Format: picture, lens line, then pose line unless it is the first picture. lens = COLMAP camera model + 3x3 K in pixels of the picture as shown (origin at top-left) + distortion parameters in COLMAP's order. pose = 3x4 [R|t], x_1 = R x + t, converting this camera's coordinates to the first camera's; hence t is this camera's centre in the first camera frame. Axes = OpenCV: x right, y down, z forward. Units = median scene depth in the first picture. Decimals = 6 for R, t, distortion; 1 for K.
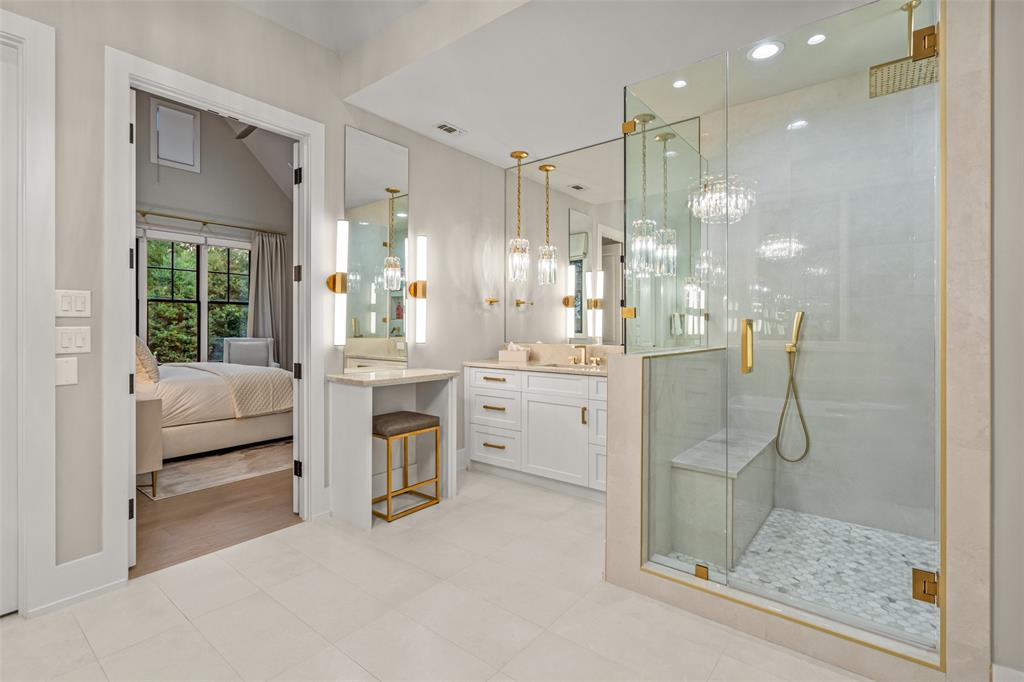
lens RADIAL K [[472.2, 0, 509.3], [0, 472.2, 331.5], [0, 0, 1]] dist [-0.006316, 0.002301]
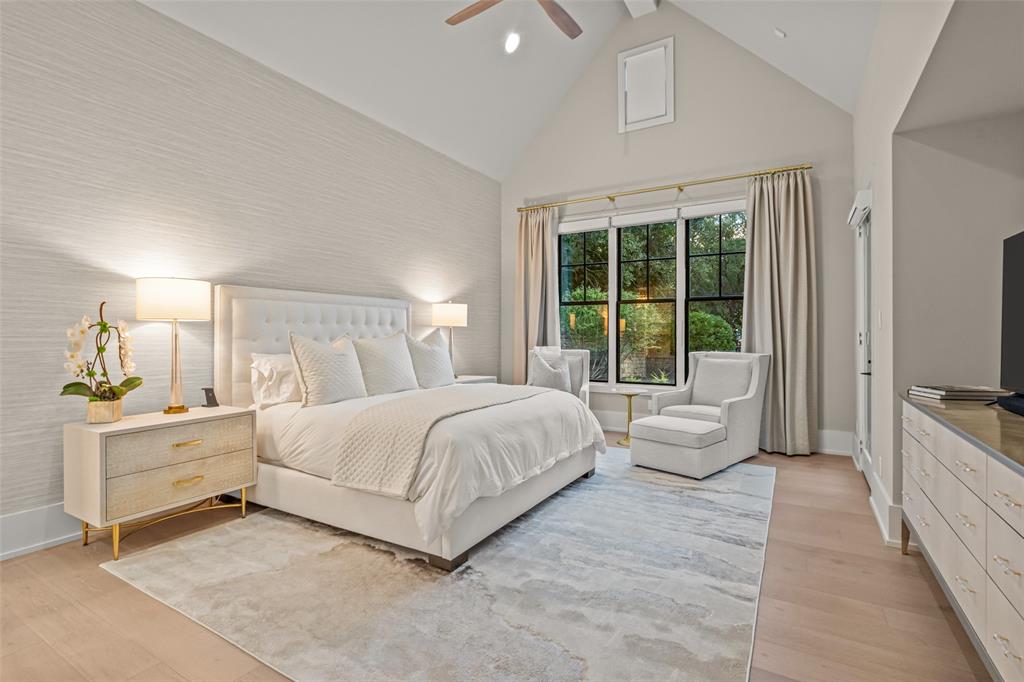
lens RADIAL K [[472.2, 0, 511.6], [0, 472.2, 338.8], [0, 0, 1]] dist [-0.006316, 0.002301]
pose [[0.125471, 0.009655, -0.992050, 0.029714], [-0.009014, 0.999922, 0.008592, -0.007224], [0.992056, 0.007864, 0.125548, 0.664379]]
